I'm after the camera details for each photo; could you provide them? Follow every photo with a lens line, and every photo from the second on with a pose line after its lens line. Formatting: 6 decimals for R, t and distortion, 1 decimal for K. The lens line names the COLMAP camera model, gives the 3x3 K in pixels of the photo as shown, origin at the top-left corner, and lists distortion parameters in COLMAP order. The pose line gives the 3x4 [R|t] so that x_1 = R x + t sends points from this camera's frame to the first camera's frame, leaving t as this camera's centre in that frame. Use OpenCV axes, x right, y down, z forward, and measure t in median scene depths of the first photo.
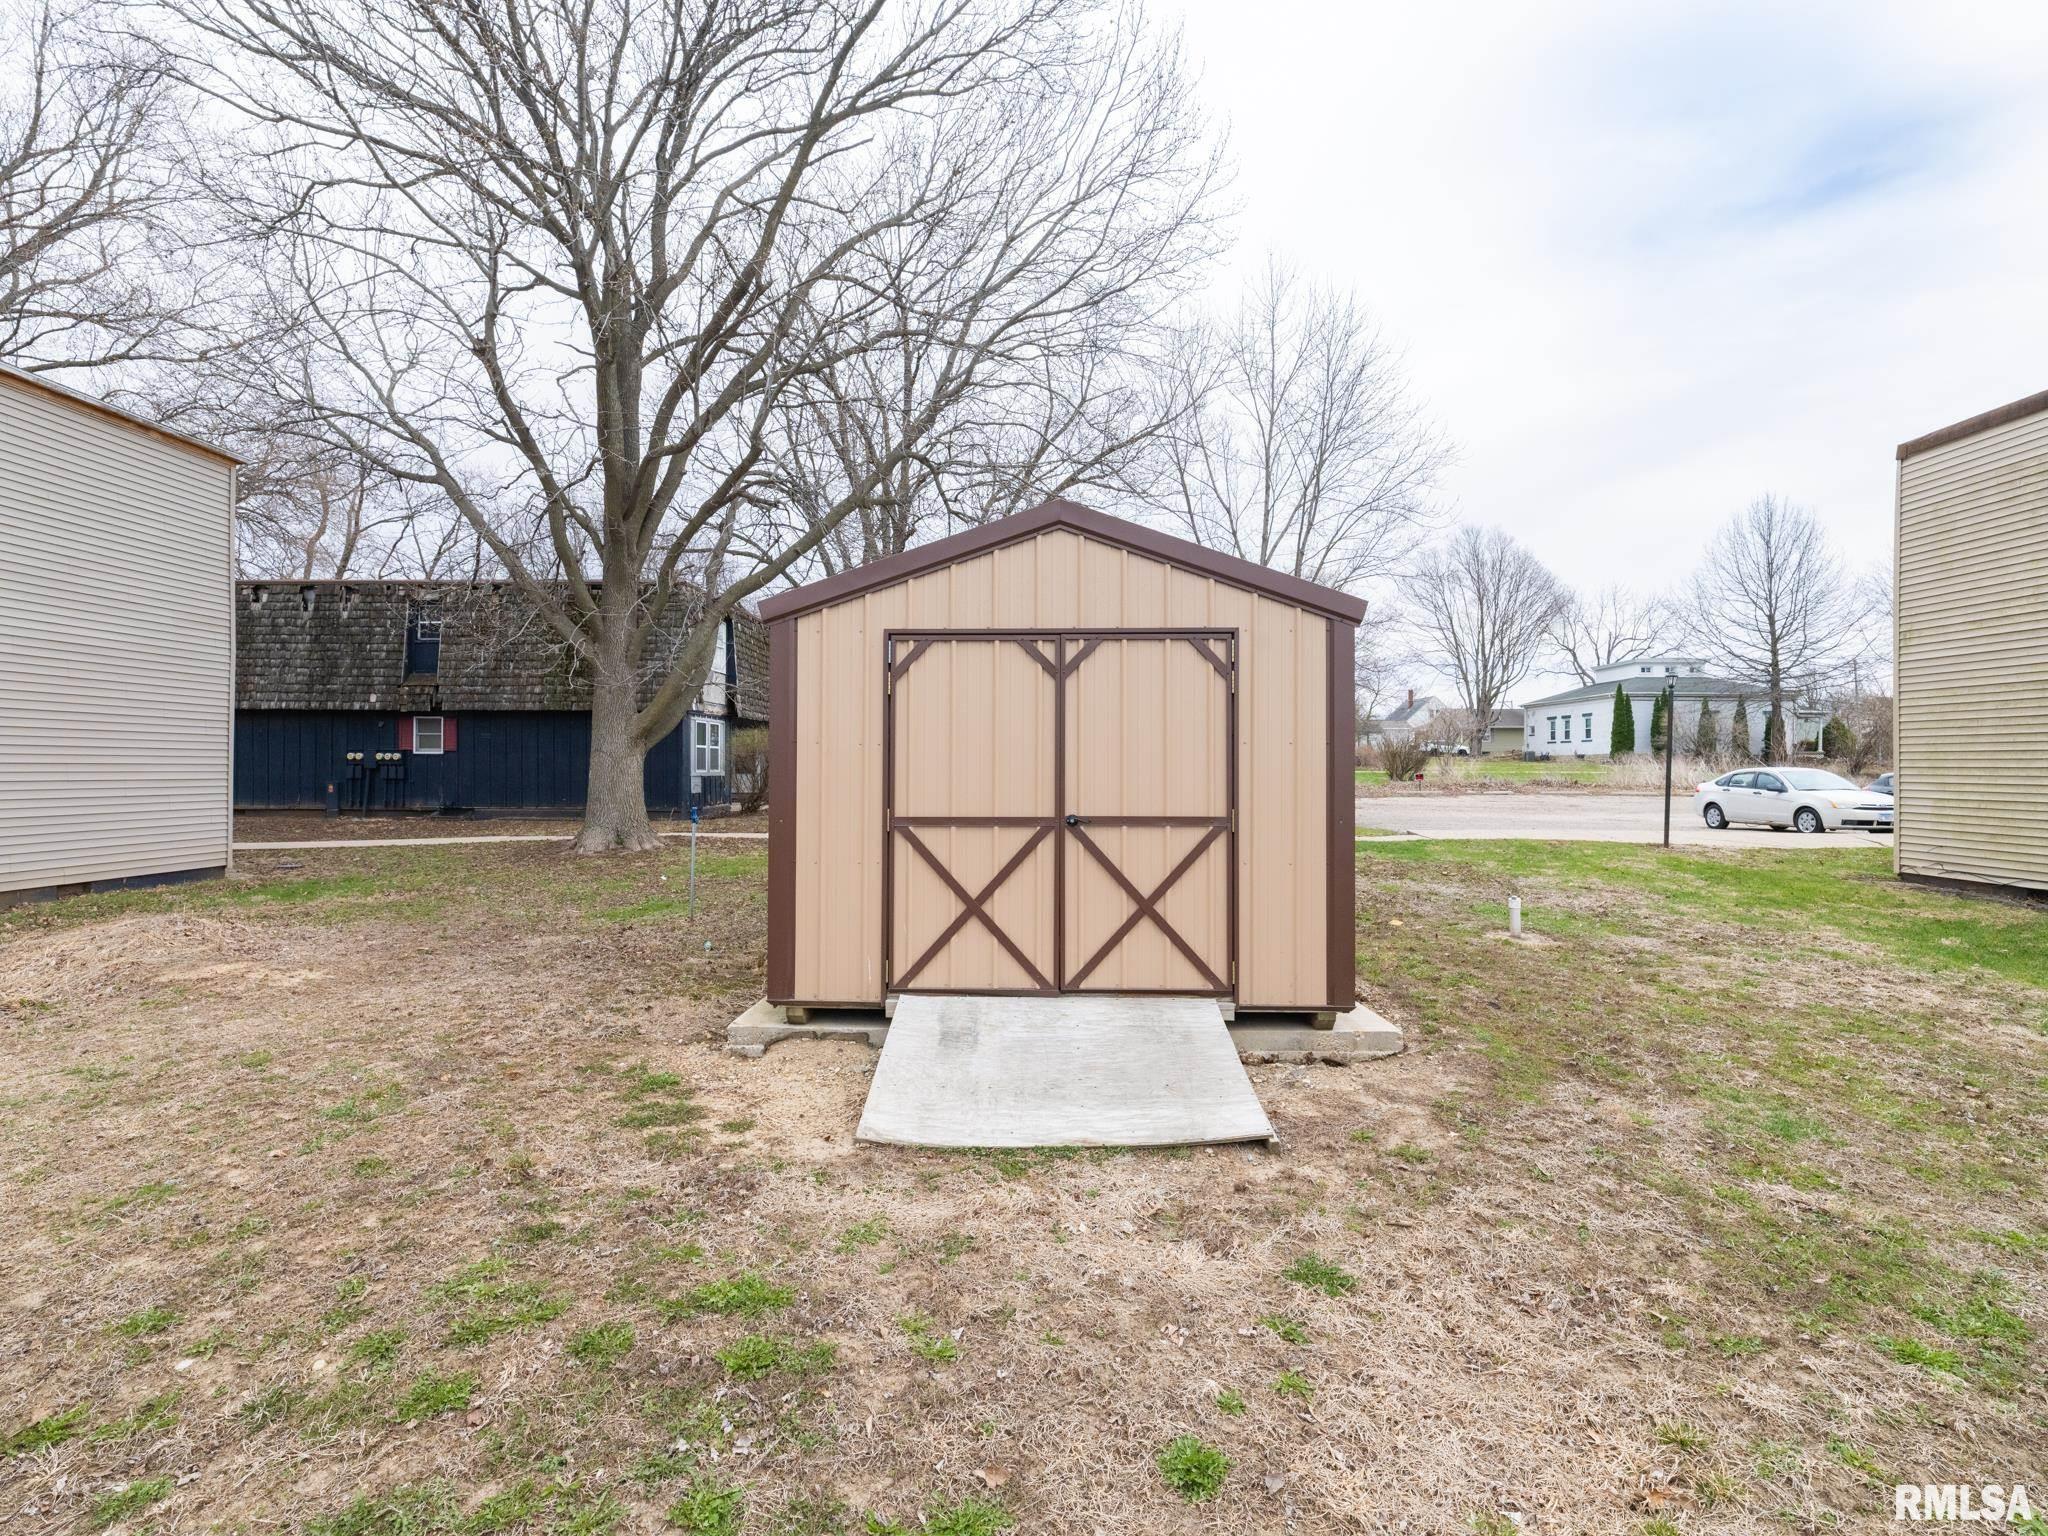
lens RADIAL K [[933.6, 0, 1024.0], [0, 933.6, 768.0], [0, 0, 1]] dist [-0.000770, 0.000473]
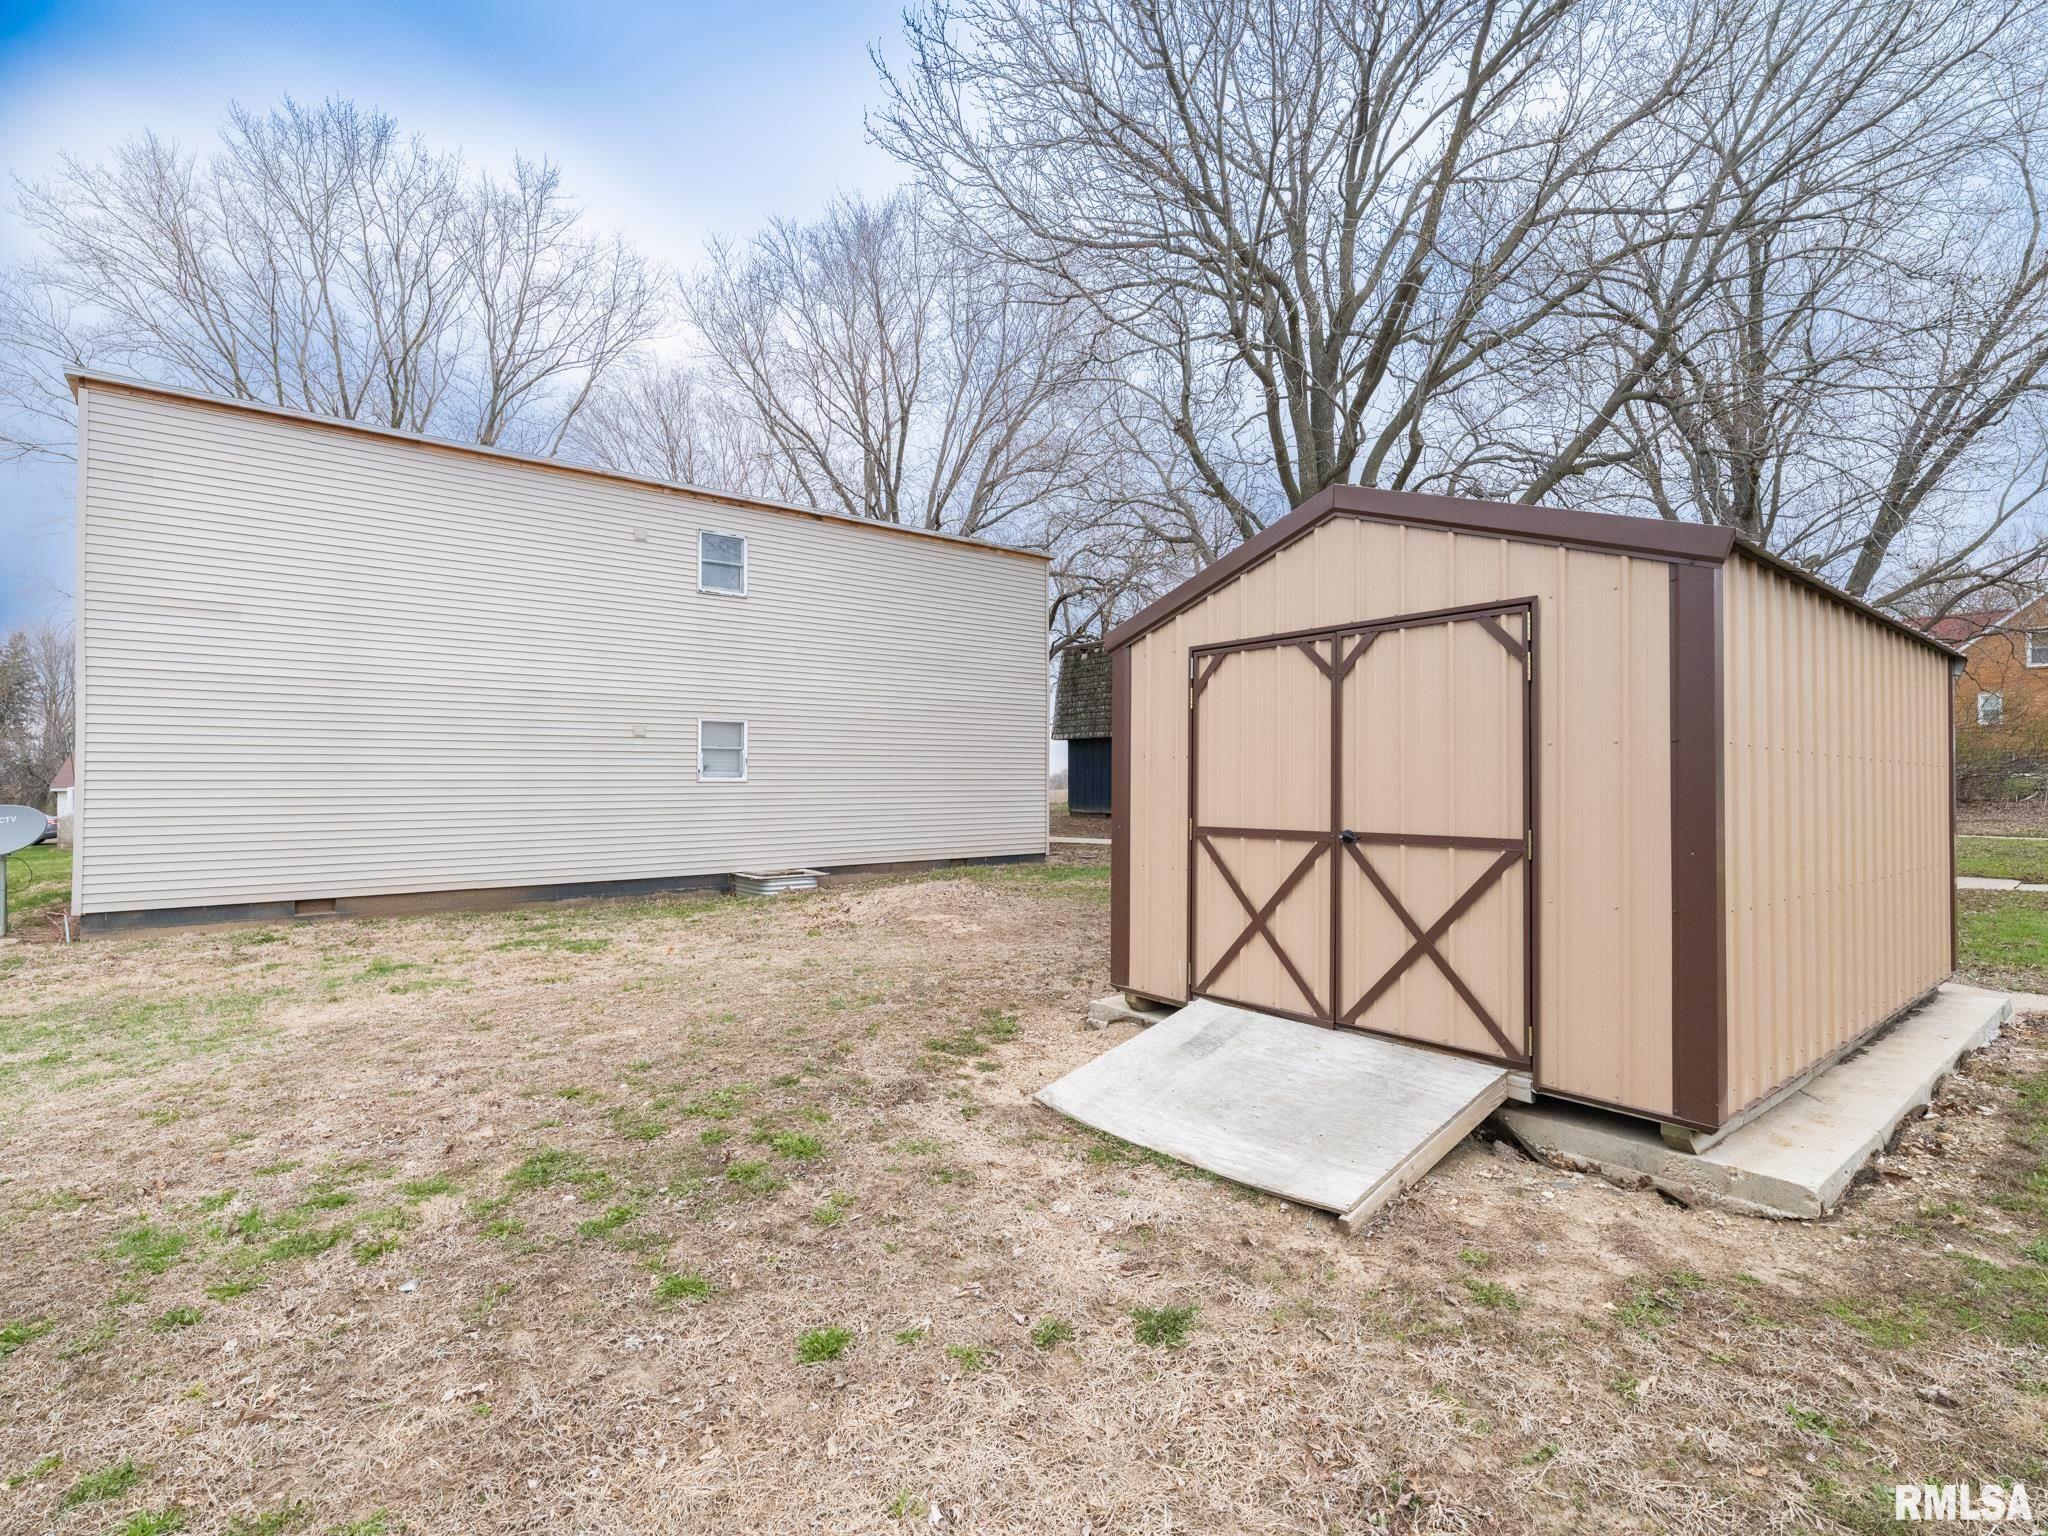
lens RADIAL K [[969.4, 0, 1024.0], [0, 969.4, 768.0], [0, 0, 1]] dist [-0.000424, 0.000391]
pose [[0.640415, -0.014964, -0.767883, 0.571523], [0.004353, 0.999865, -0.015854, 0.003767], [0.768017, 0.006811, 0.640393, 0.160714]]
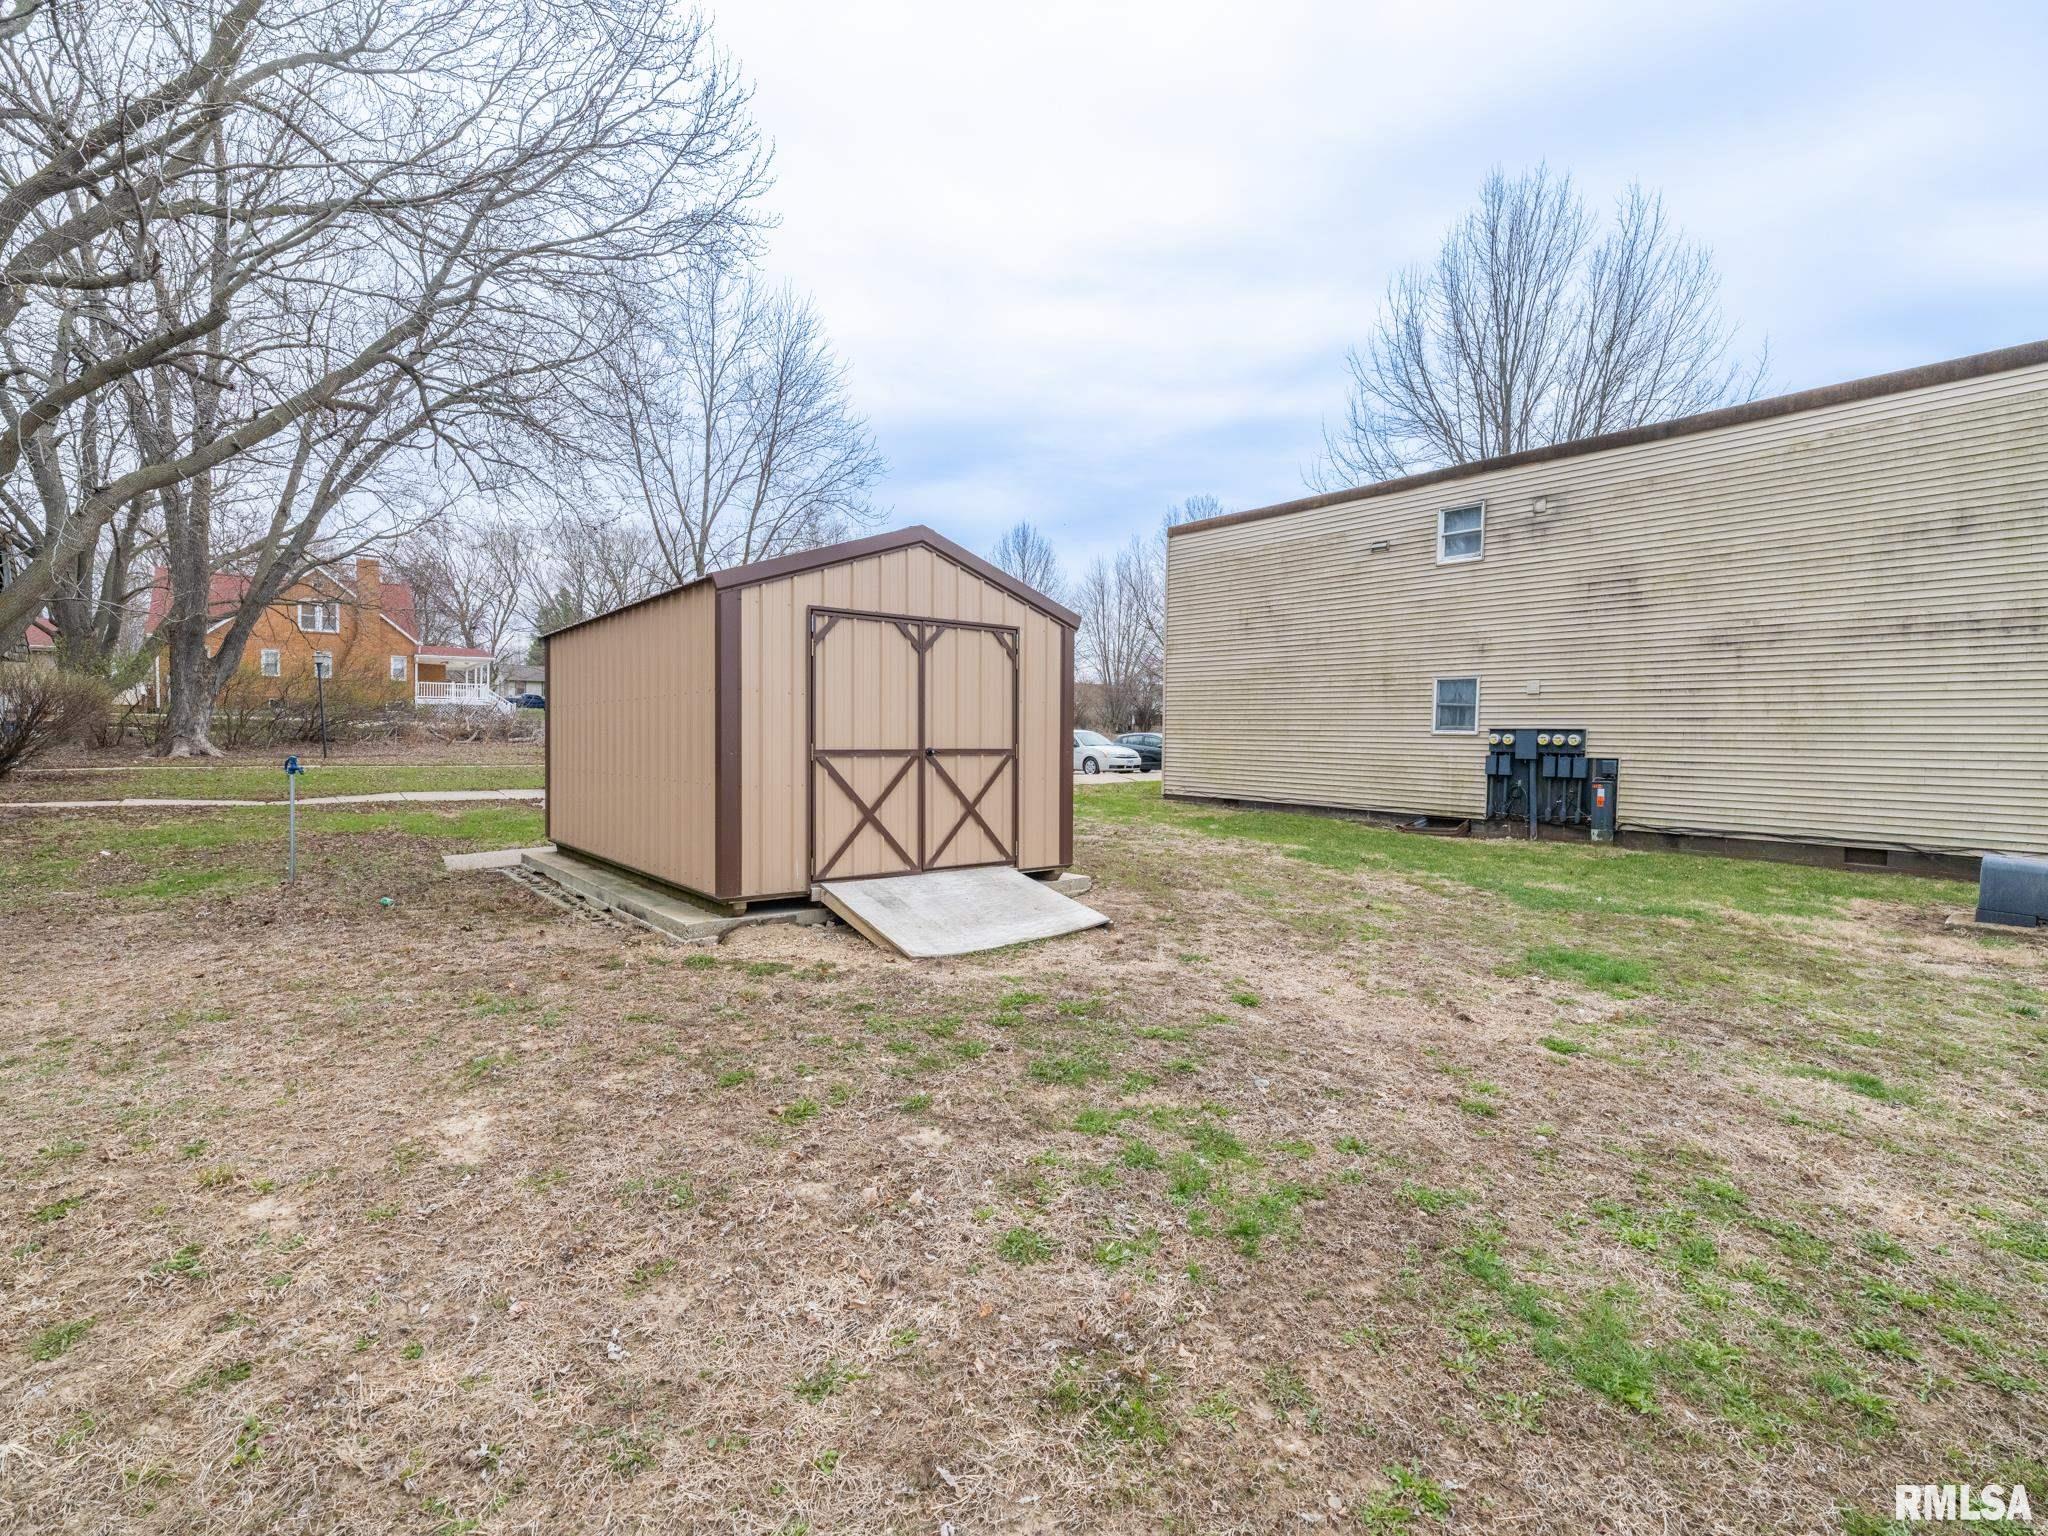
lens RADIAL K [[938.3, 0, 1024.0], [0, 938.3, 768.0], [0, 0, 1]] dist [0.000627, 0.000001]
pose [[0.760430, -0.015390, 0.649237, -0.777830], [-0.011230, 0.999258, 0.036839, 0.026347], [-0.649322, -0.035305, 0.759693, -0.195471]]
